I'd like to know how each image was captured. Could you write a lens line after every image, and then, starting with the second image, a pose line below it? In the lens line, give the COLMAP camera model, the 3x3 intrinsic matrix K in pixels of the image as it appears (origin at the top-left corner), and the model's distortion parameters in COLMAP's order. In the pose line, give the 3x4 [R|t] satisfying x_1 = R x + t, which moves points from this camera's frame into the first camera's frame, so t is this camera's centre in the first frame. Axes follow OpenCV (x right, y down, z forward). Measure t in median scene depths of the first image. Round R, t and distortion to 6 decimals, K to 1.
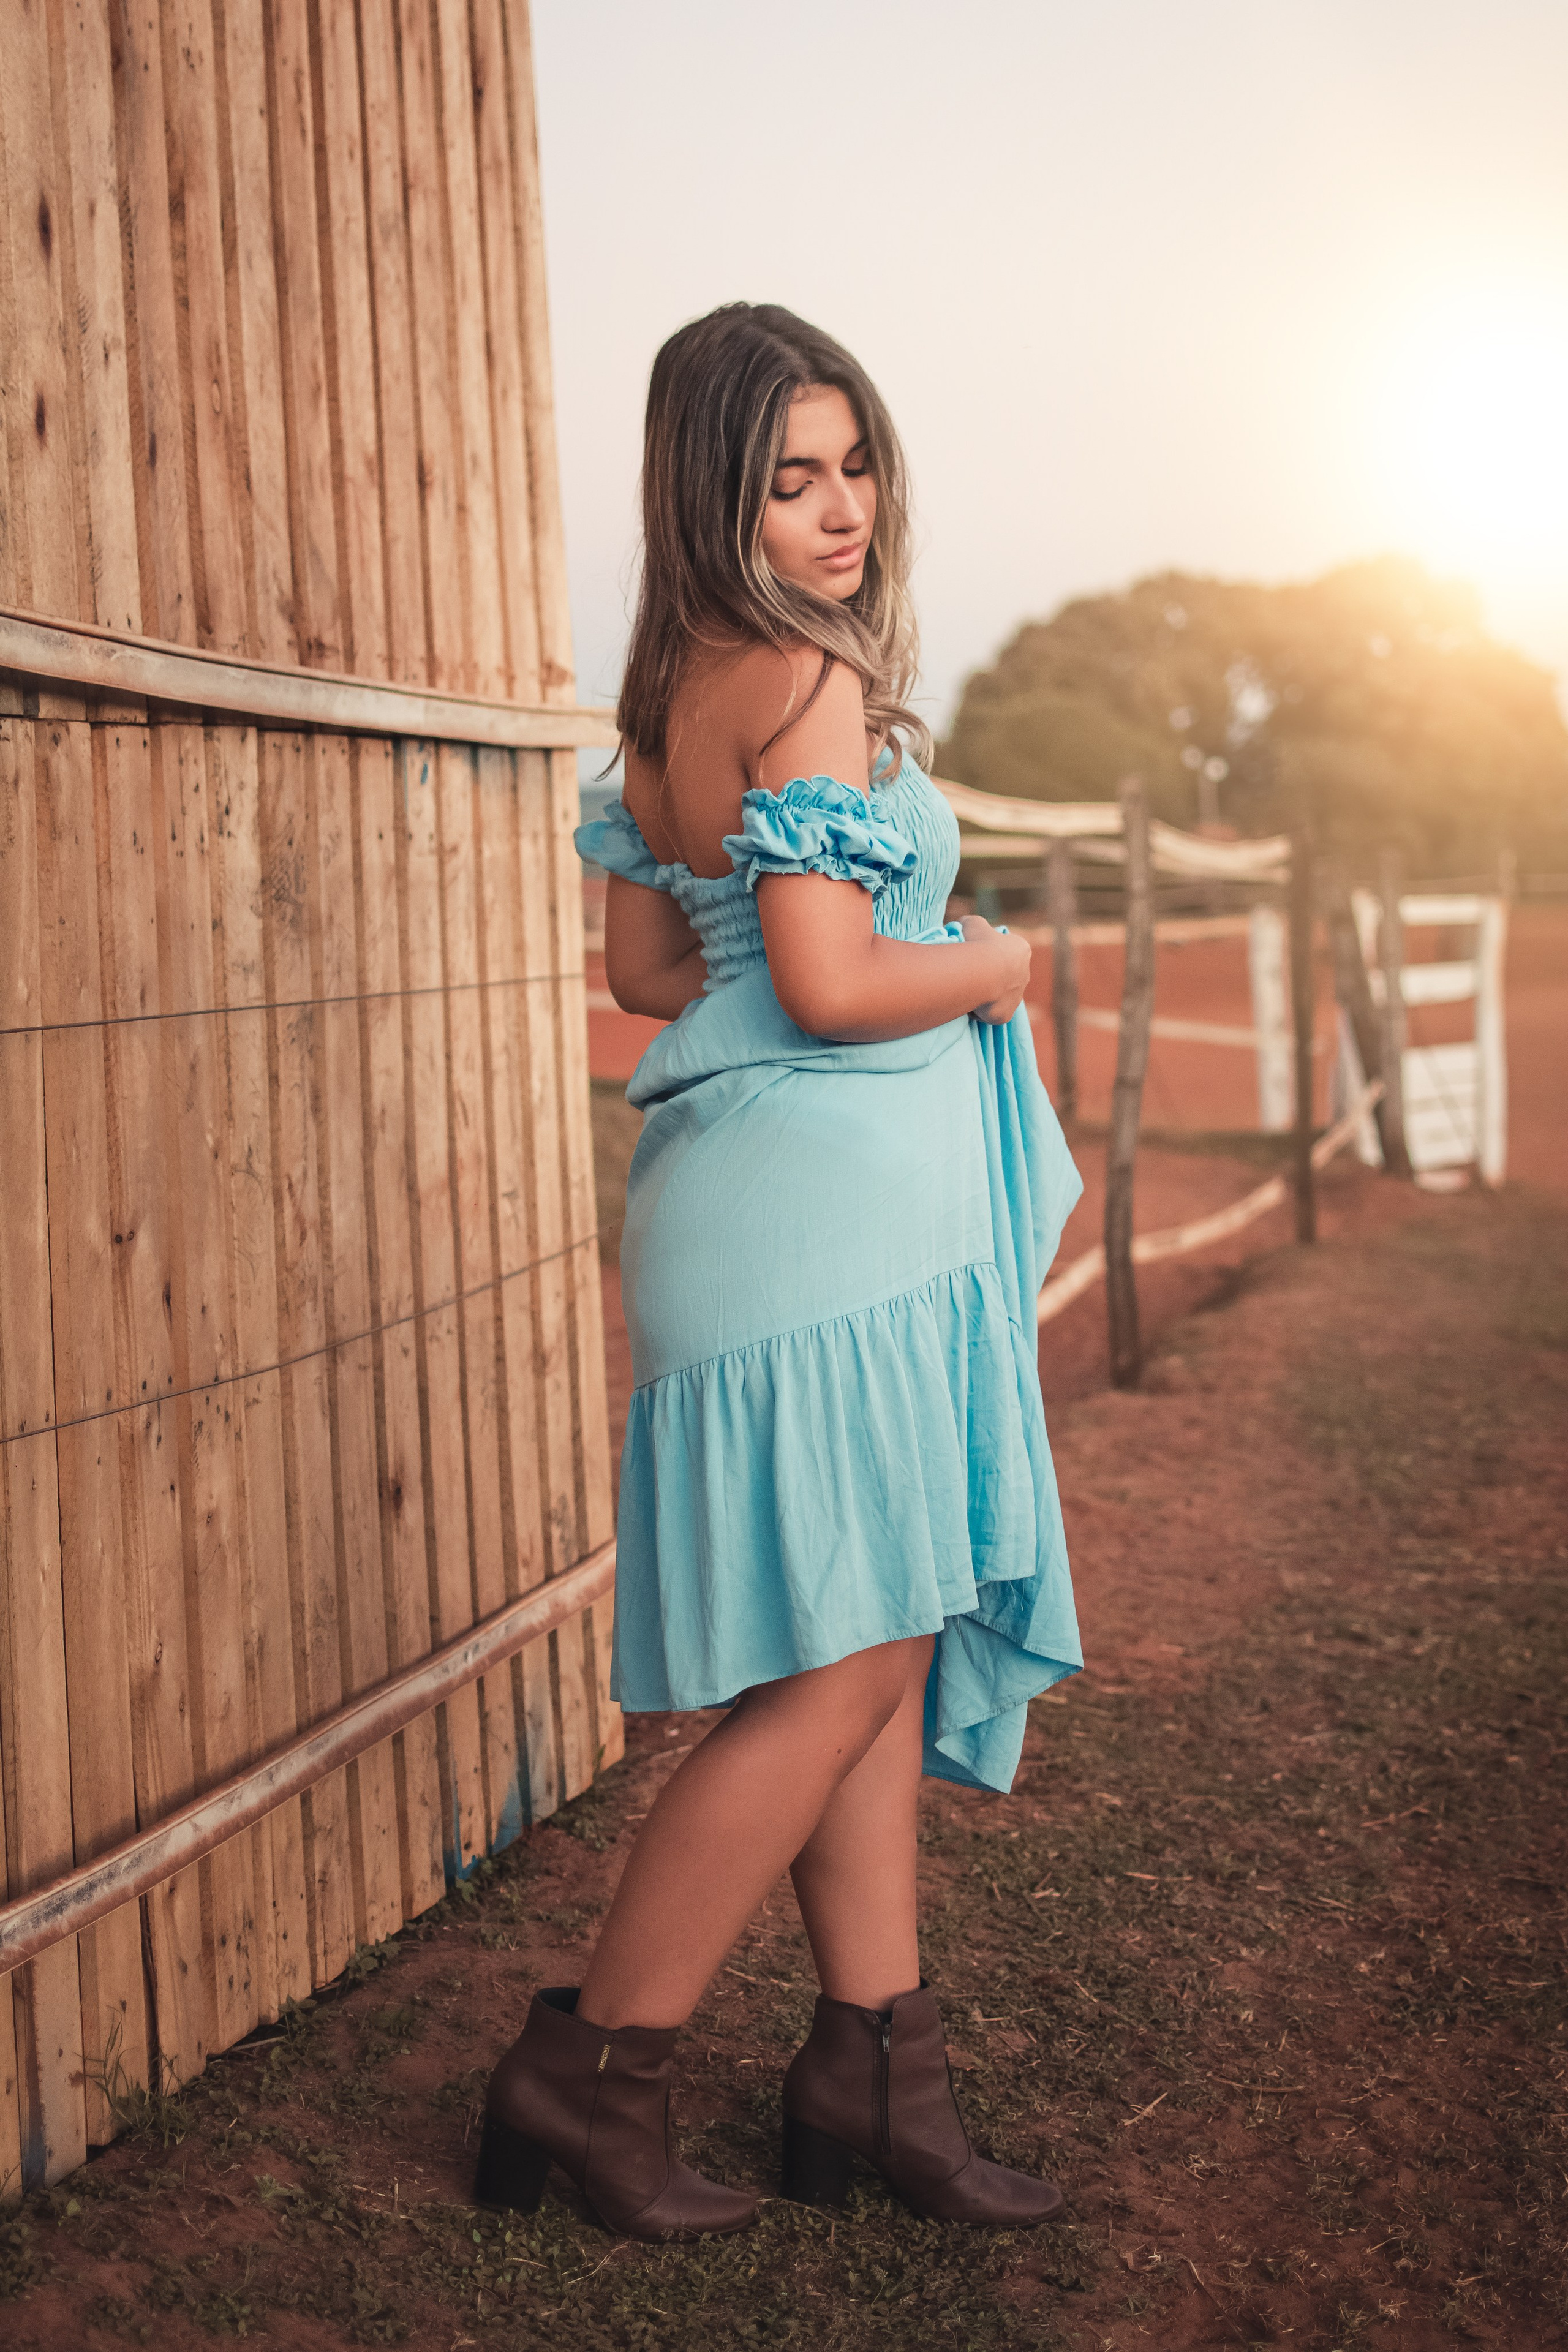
lens RADIAL K [[3410.6, 0, 784.0], [0, 3410.6, 1176.0], [0, 0, 1]] dist [0.030751, 0.030373]
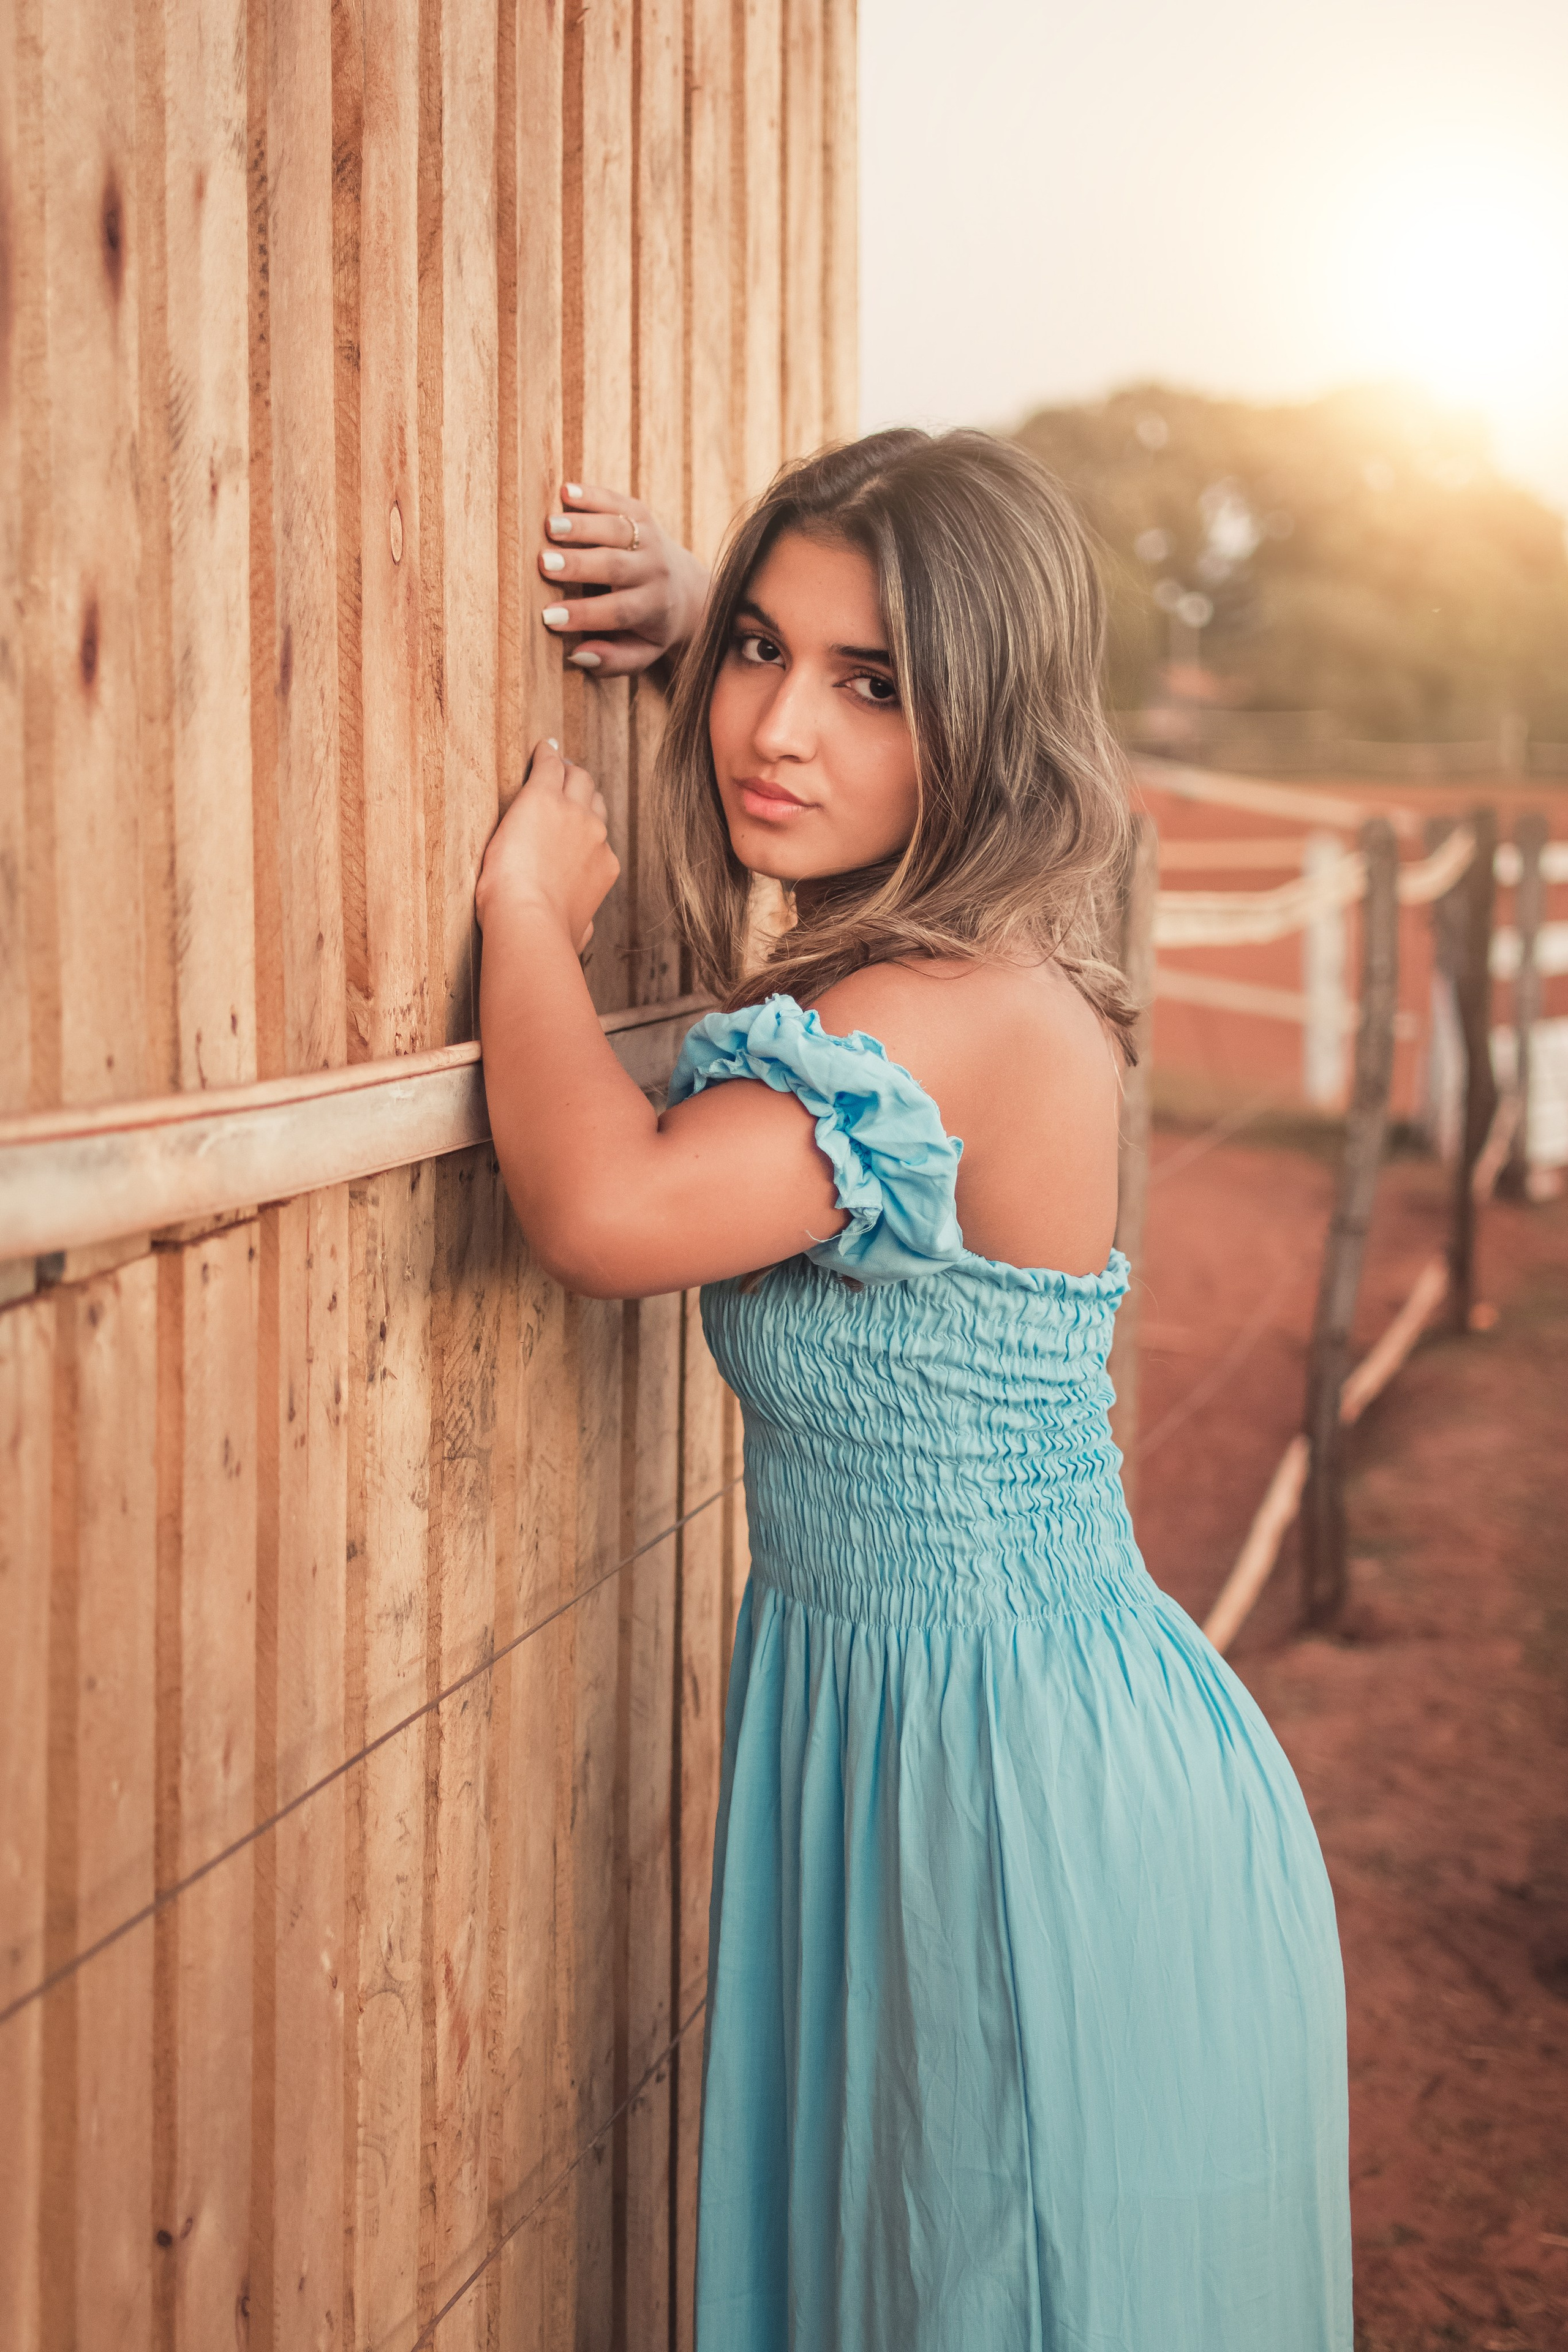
lens RADIAL K [[3622.3, 0, 784.0], [0, 3622.3, 1176.0], [0, 0, 1]] dist [0.023445, -0.034021]
pose [[0.997925, 0.044058, 0.046956, -0.129627], [-0.046736, 0.997249, 0.057538, -0.166013], [-0.044292, -0.059613, 0.997238, 0.450023]]
